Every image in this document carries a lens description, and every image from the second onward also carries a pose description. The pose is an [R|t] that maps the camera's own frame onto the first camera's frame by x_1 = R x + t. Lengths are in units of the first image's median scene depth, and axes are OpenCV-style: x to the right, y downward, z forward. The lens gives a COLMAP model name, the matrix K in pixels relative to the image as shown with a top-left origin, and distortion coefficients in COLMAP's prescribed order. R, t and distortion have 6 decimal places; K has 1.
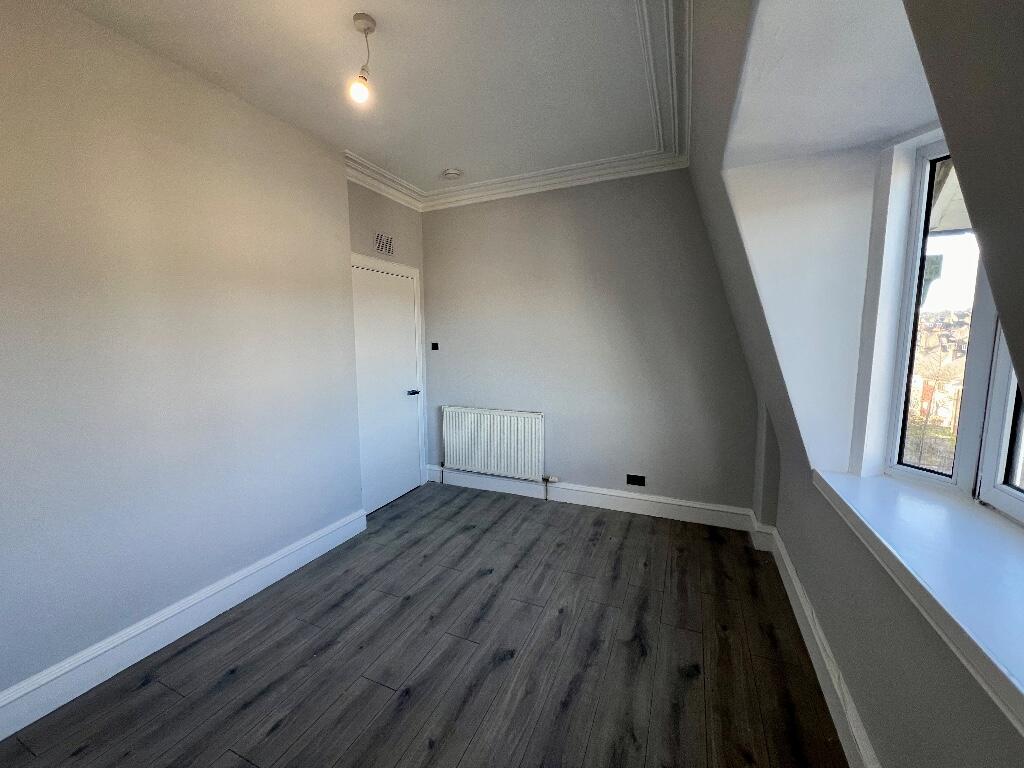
lens RADIAL K [[412.0, 0, 508.9], [0, 412.0, 382.9], [0, 0, 1]] dist [0.008226, 0.000359]
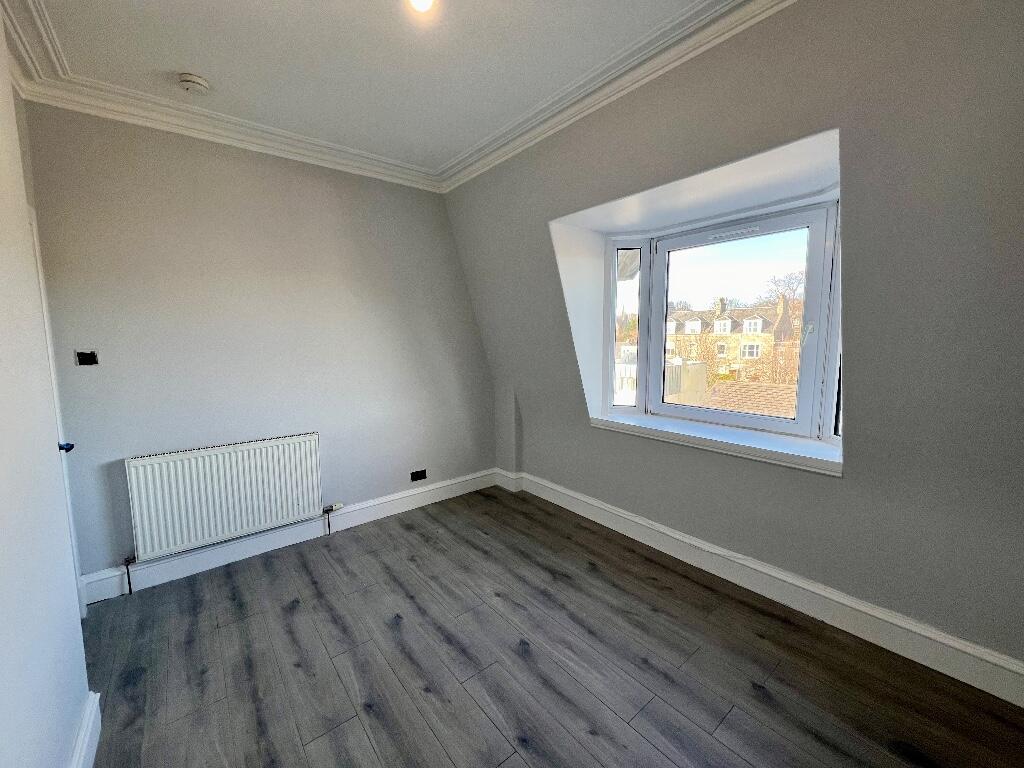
lens RADIAL K [[412.0, 0, 511.3], [0, 412.0, 382.1], [0, 0, 1]] dist [0.008226, 0.000359]
pose [[0.457364, -0.095111, 0.884179, -0.557663], [0.104928, 0.993090, 0.052550, -0.035450], [-0.883067, 0.068740, 0.464184, 0.322633]]
